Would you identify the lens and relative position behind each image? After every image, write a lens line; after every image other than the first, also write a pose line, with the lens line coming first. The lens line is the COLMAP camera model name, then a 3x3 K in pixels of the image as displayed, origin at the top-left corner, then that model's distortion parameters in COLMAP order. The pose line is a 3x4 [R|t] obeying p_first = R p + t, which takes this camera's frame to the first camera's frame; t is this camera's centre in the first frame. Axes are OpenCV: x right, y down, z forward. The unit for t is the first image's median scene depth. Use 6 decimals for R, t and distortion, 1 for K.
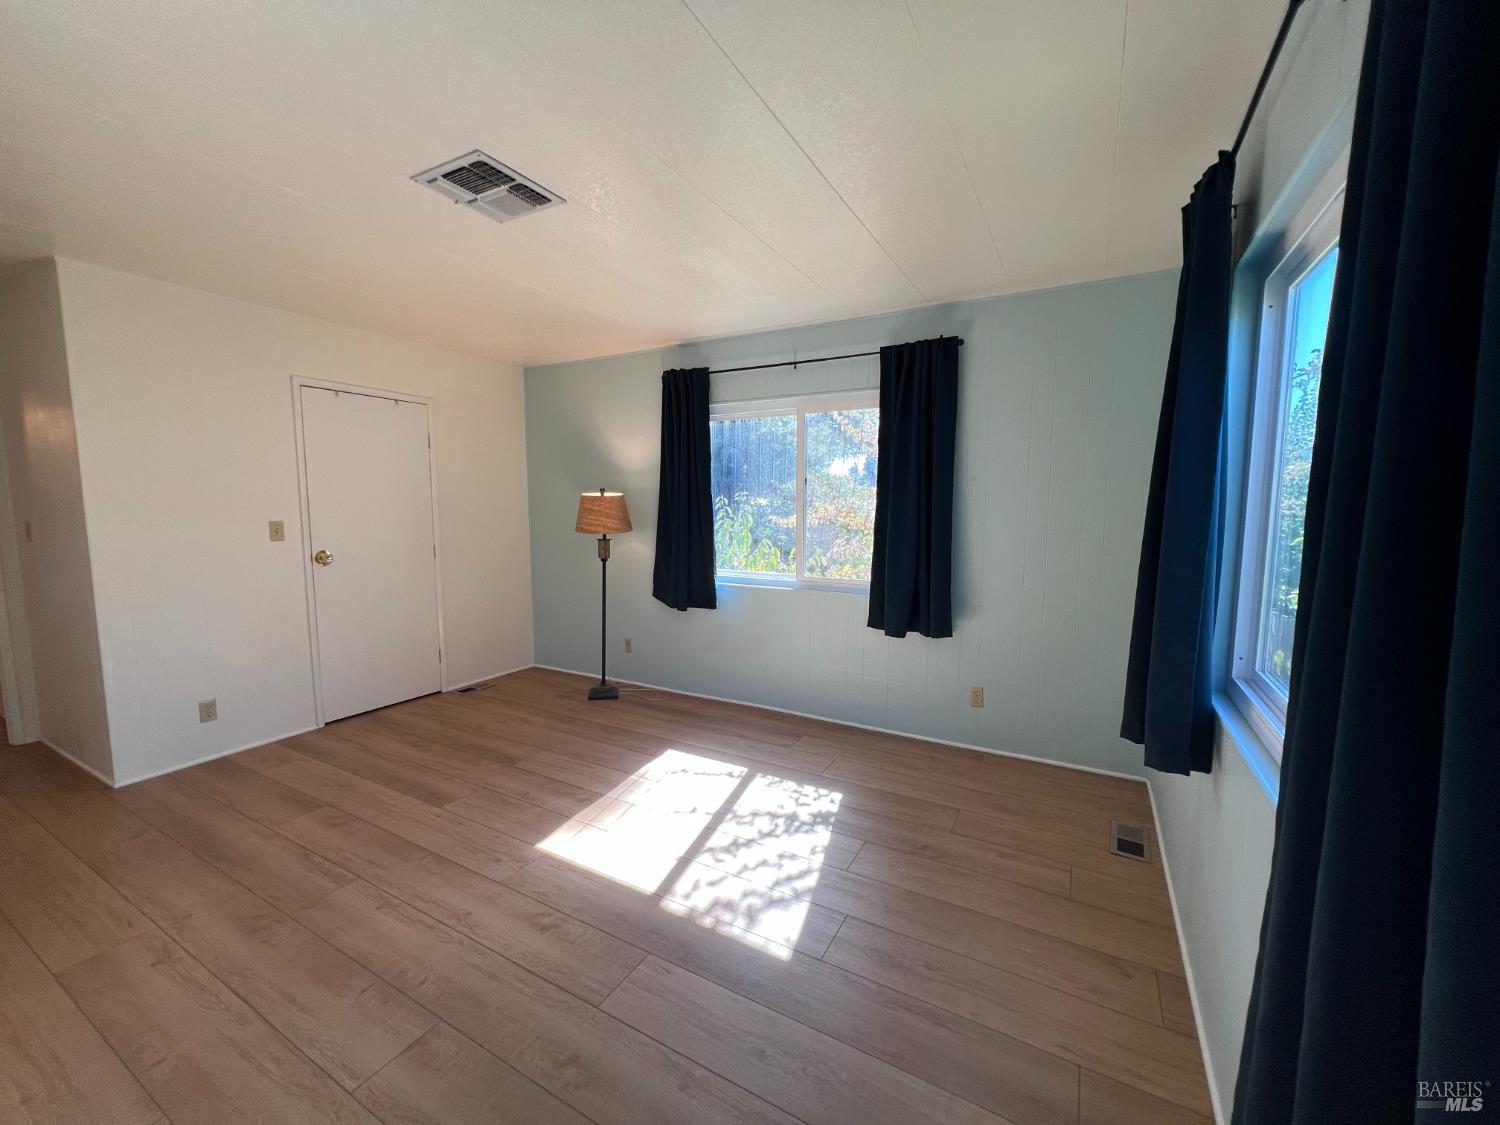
lens RADIAL K [[597.2, 0, 751.8], [0, 597.2, 566.9], [0, 0, 1]] dist [-0.001526, 0.000229]
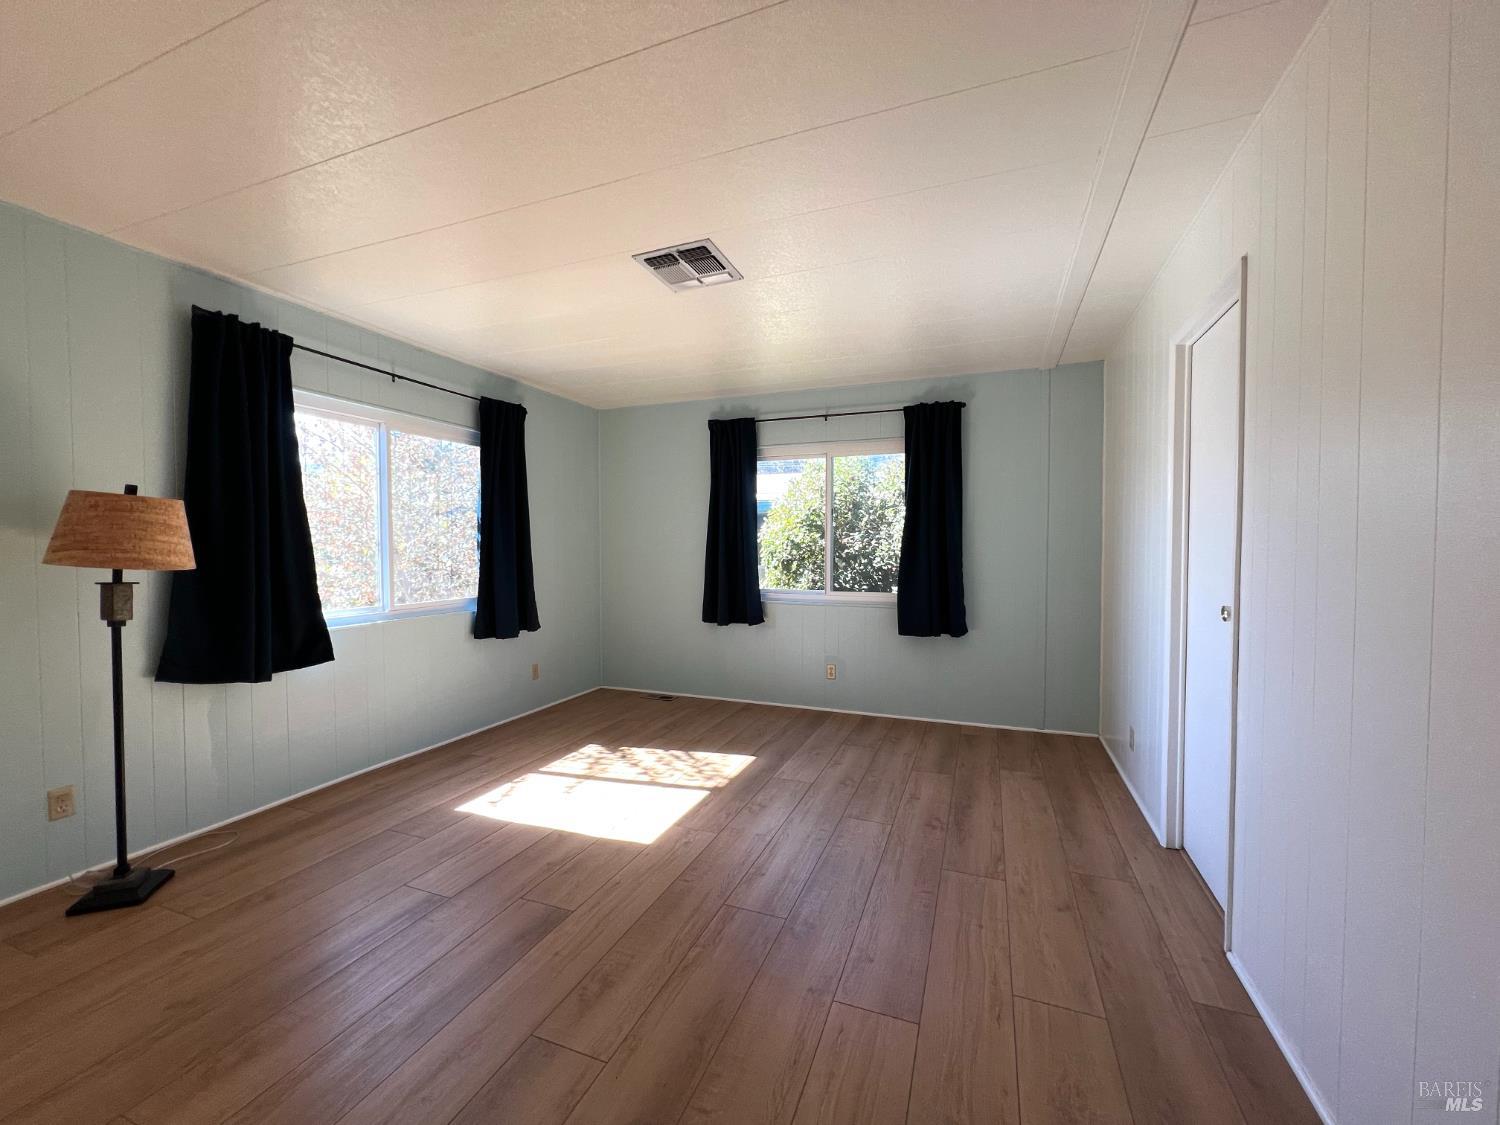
lens RADIAL K [[599.7, 0, 751.2], [0, 599.7, 561.1], [0, 0, 1]] dist [-0.005202, 0.000740]
pose [[-0.131383, -0.025336, 0.991008, -1.341454], [0.106407, 0.993537, 0.039507, -0.043688], [-0.985604, 0.110641, -0.127838, 0.859126]]
